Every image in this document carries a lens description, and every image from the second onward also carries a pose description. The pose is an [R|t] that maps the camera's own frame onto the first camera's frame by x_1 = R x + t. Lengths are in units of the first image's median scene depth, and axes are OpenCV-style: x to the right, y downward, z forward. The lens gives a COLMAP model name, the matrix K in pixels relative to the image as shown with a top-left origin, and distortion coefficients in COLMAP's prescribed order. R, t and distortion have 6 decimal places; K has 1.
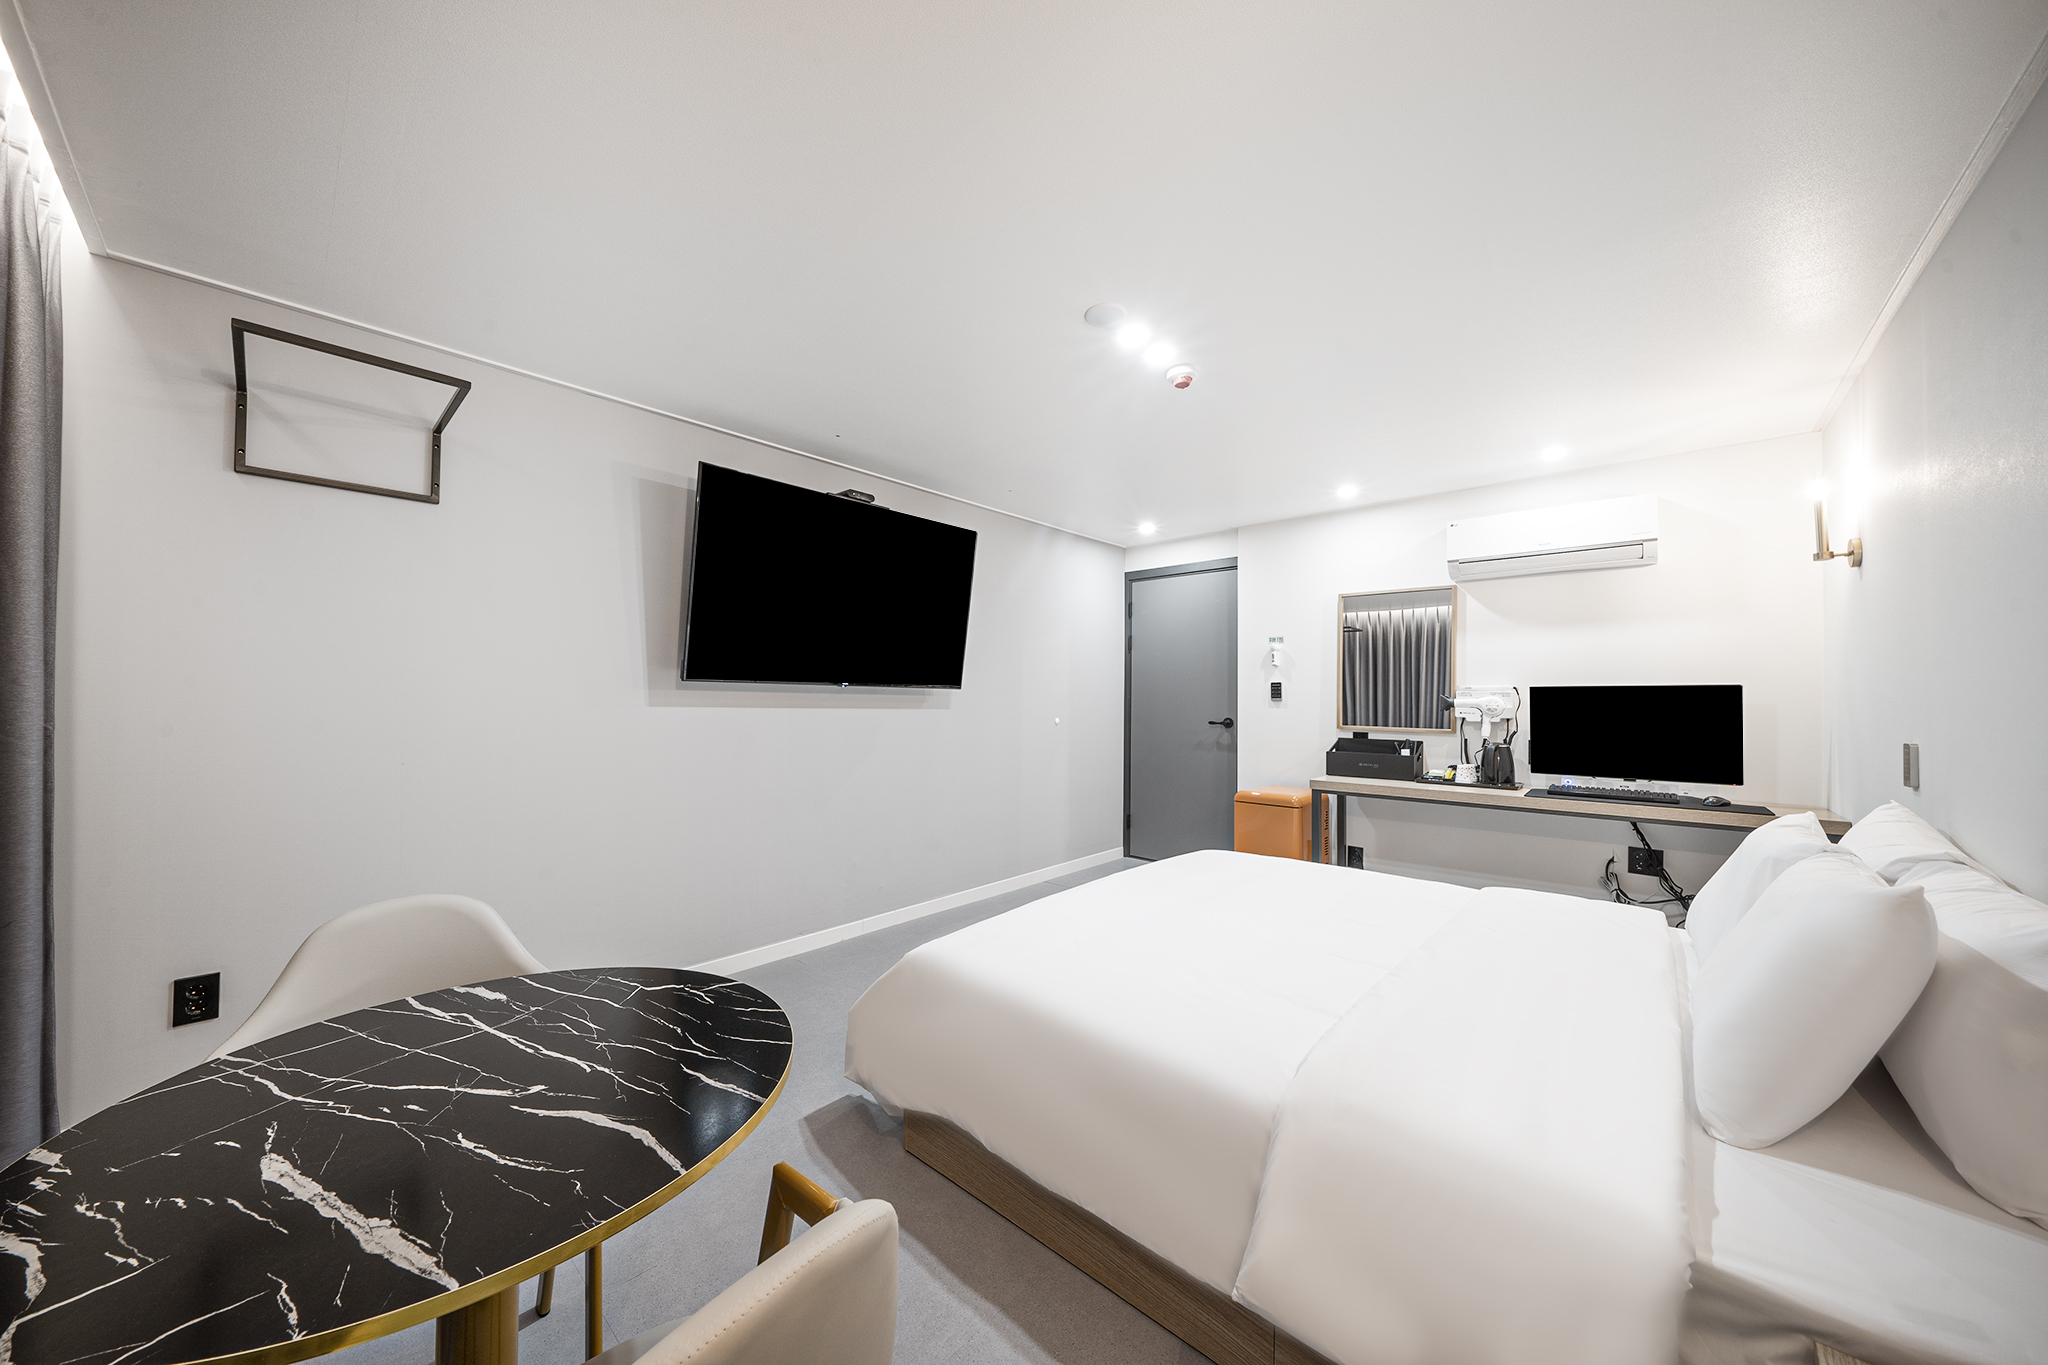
lens RADIAL K [[696.1, 0, 1018.5], [0, 696.1, 690.7], [0, 0, 1]] dist [-0.007300, 0.000466]
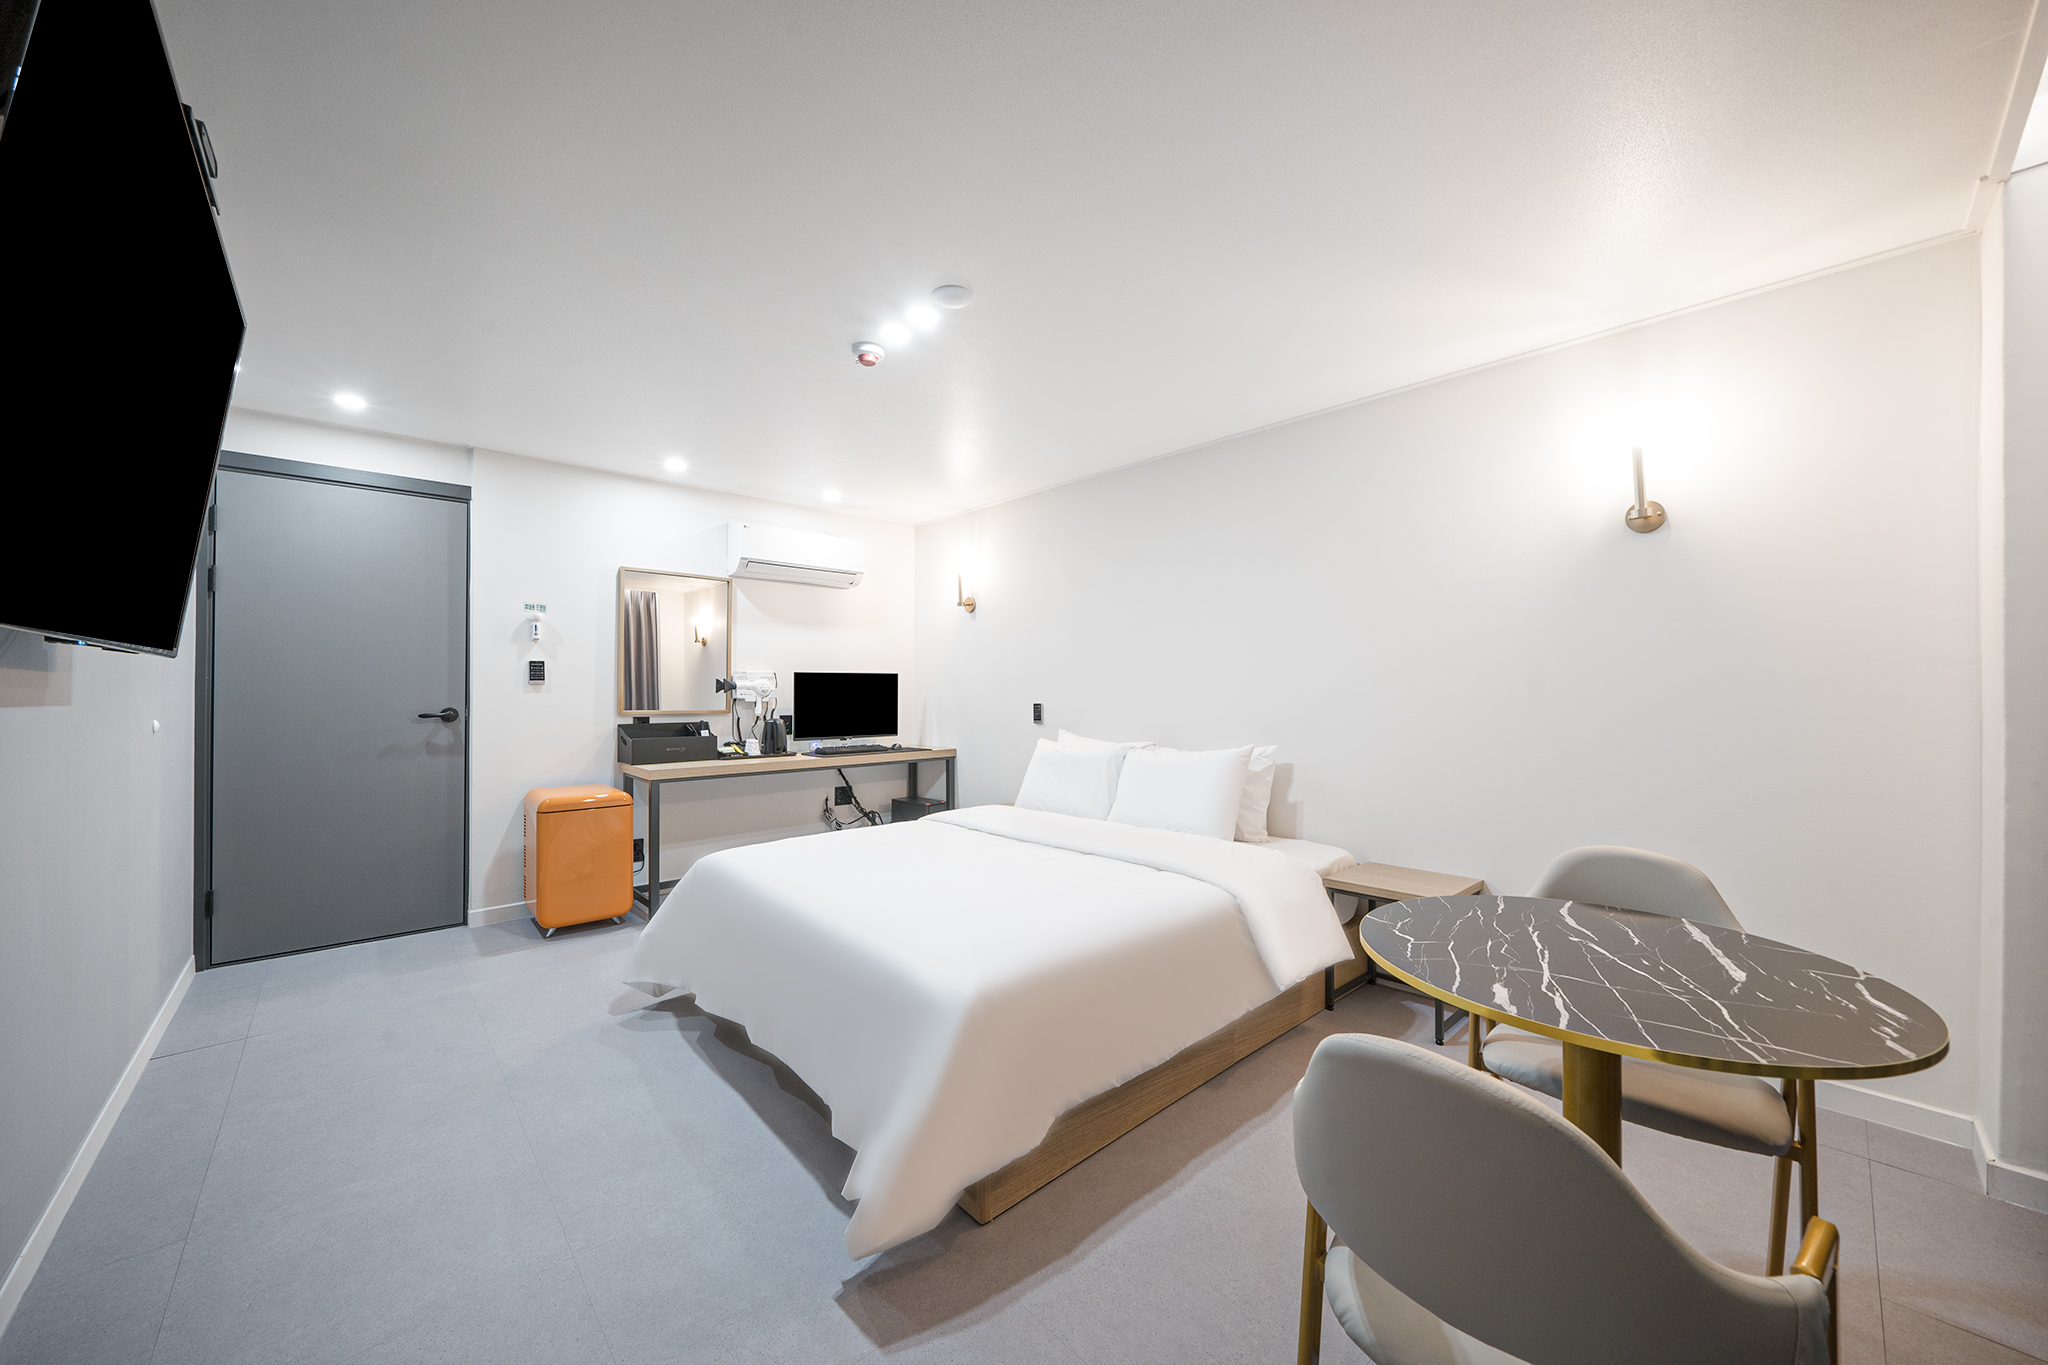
lens RADIAL K [[747.0, 0, 1011.9], [0, 747.0, 690.3], [0, 0, 1]] dist [0.000465, -0.000141]
pose [[0.087643, -0.010962, 0.996092, -0.571332], [-0.013482, 0.999835, 0.012189, 0.005237], [-0.996061, -0.014498, 0.087480, 0.491465]]
